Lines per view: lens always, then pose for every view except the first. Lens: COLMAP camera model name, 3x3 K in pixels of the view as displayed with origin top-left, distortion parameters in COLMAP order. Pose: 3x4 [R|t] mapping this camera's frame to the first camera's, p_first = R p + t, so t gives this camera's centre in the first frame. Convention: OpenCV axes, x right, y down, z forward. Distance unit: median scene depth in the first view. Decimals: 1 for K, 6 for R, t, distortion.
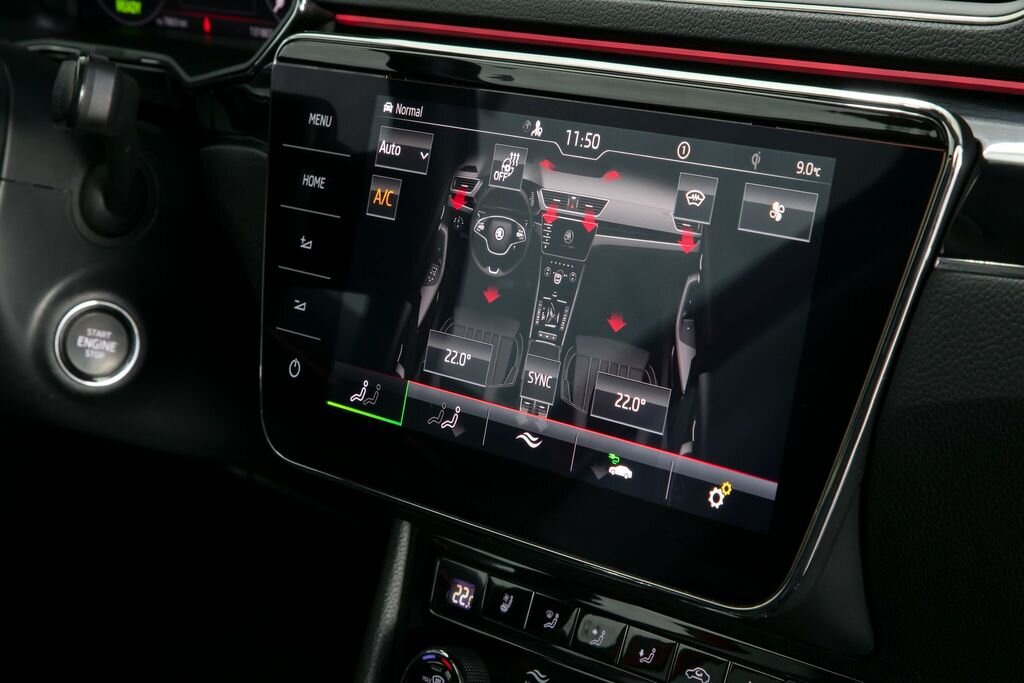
lens RADIAL K [[2574.2, 0, 509.0], [0, 2574.2, 338.4], [0, 0, 1]] dist [-0.340326, 0.000000]
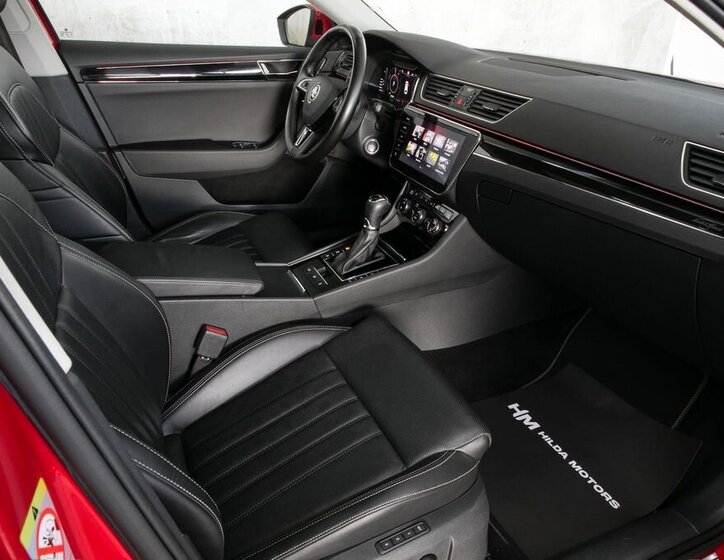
lens RADIAL K [[578.2, 0, 358.3], [0, 578.2, 280.9], [0, 0, 1]] dist [0.067878, 0.001075]
pose [[0.946614, 0.269233, -0.177304, 0.181029], [-0.235347, 0.953028, 0.190653, 0.059673], [0.220305, -0.138746, 0.965513, -0.568581]]
